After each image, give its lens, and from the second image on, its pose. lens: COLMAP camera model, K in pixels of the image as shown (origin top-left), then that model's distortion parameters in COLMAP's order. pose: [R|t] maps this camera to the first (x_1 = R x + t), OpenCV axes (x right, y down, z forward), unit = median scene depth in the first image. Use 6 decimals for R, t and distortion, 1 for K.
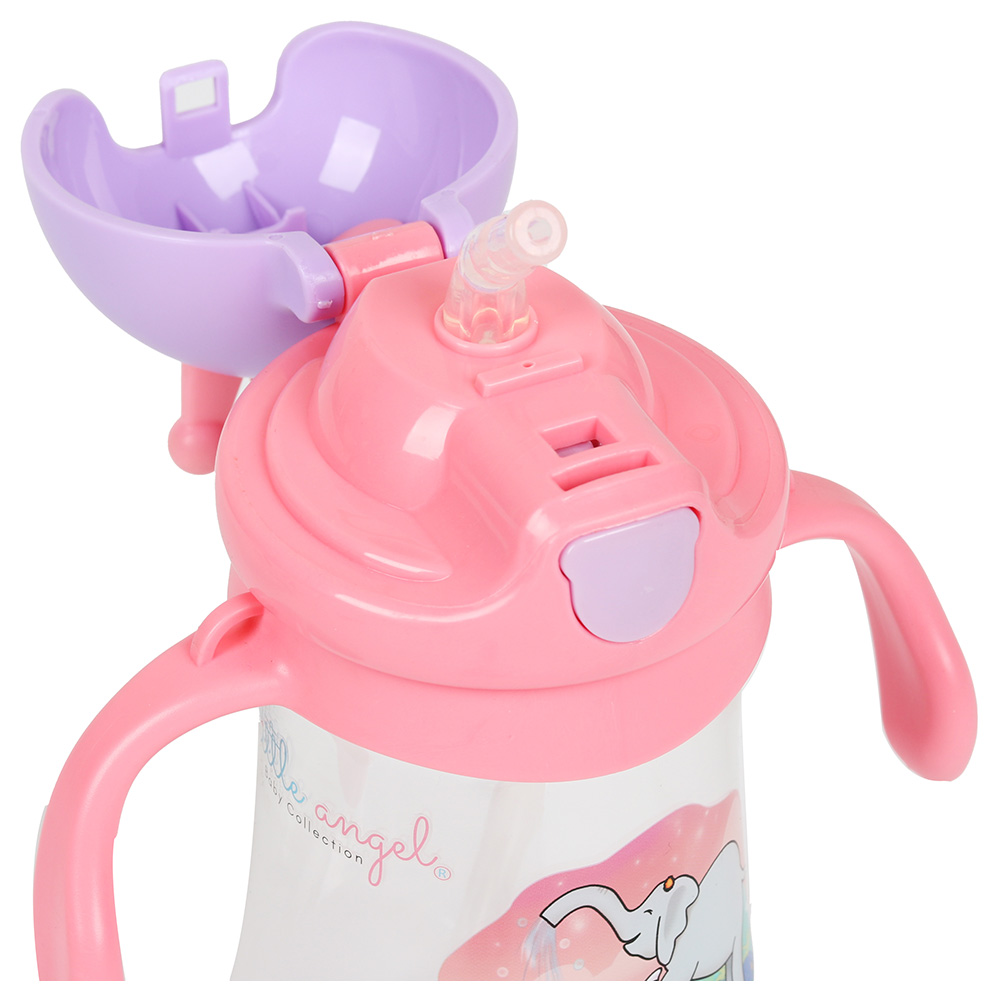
lens RADIAL K [[4127.7, 0, 500.0], [0, 4127.7, 500.0], [0, 0, 1]] dist [0.163005, -0.665781]
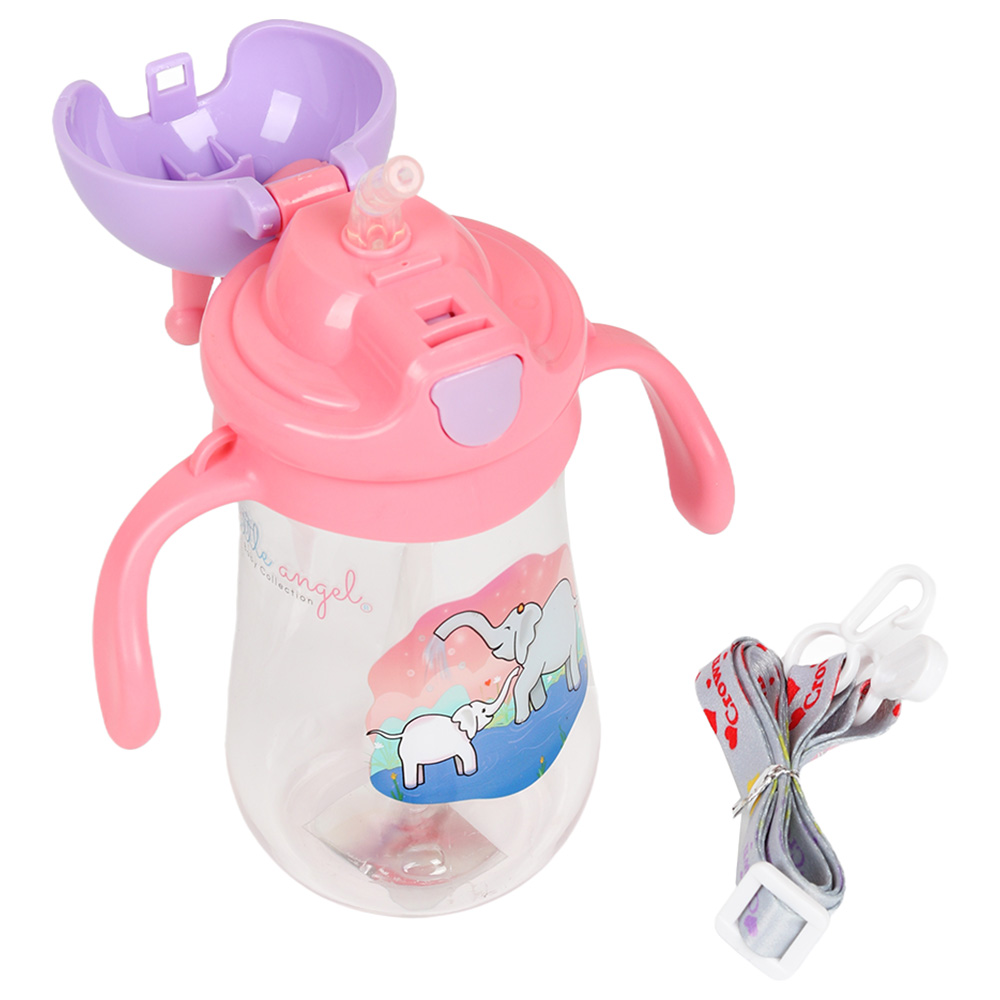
lens RADIAL K [[4537.0, 0, 375.5], [0, 4537.0, 502.2], [0, 0, 1]] dist [0.944781, -3.965298]
pose [[0.998315, -0.049200, -0.030780, 0.041354], [0.050355, 0.998010, 0.037950, -0.009404], [0.028852, -0.039436, 0.998805, -0.628133]]
